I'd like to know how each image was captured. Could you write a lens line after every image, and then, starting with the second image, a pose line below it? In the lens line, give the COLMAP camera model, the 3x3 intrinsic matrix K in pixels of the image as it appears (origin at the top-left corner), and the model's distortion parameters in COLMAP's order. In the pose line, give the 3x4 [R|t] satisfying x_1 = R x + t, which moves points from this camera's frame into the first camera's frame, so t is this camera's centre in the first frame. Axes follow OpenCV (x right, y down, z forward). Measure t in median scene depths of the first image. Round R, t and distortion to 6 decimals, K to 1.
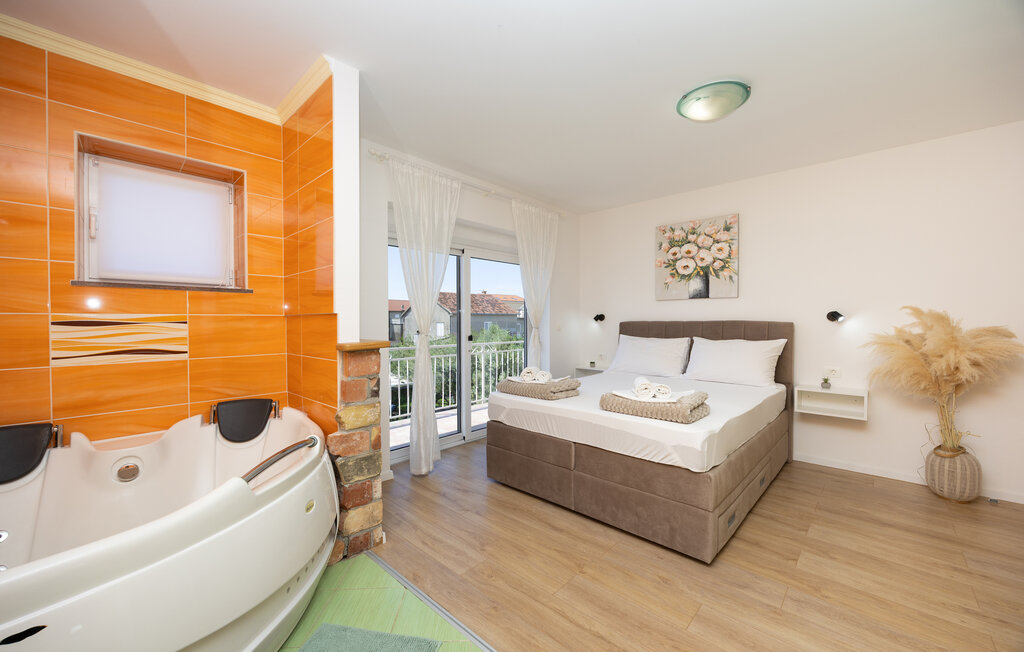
lens RADIAL K [[404.7, 0, 508.7], [0, 404.7, 320.4], [0, 0, 1]] dist [-0.000139, 0.000076]
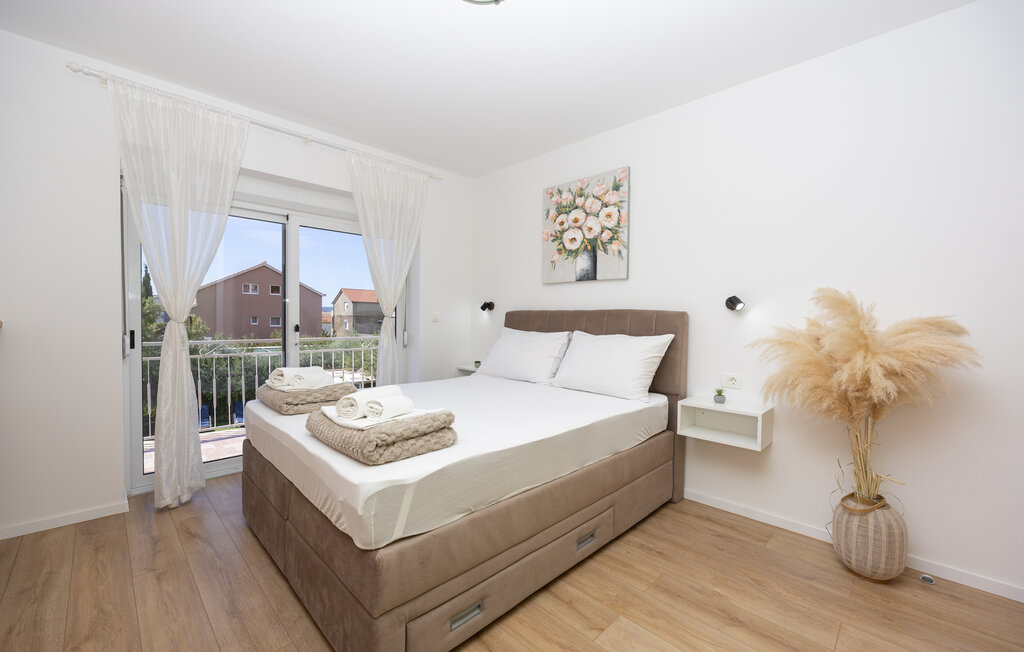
lens RADIAL K [[421.3, 0, 511.1], [0, 421.3, 322.9], [0, 0, 1]] dist [-0.001773, -0.000126]
pose [[0.999480, 0.013331, -0.029347, 0.373209], [-0.012859, 0.999786, 0.016202, 0.015428], [0.029557, -0.015816, 0.999438, 0.208772]]
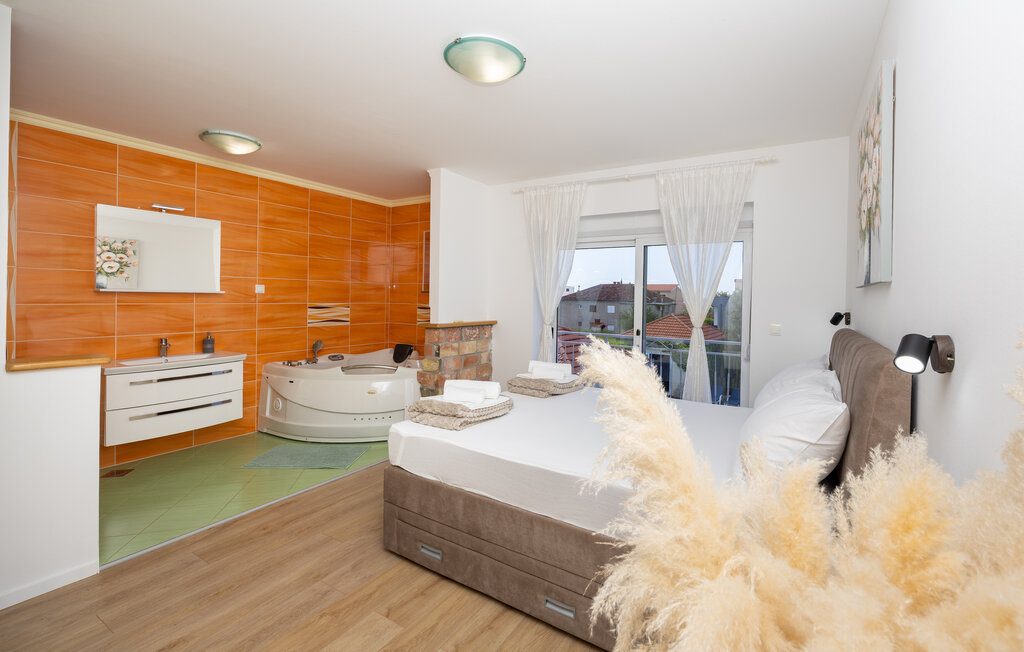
lens RADIAL K [[410.2, 0, 520.3], [0, 410.2, 292.5], [0, 0, 1]] dist [-0.000184, -0.000062]
pose [[0.212484, -0.002449, -0.977162, 0.892523], [-0.000208, 0.999997, -0.002551, -0.047708], [0.977165, 0.000746, 0.212482, 0.603329]]
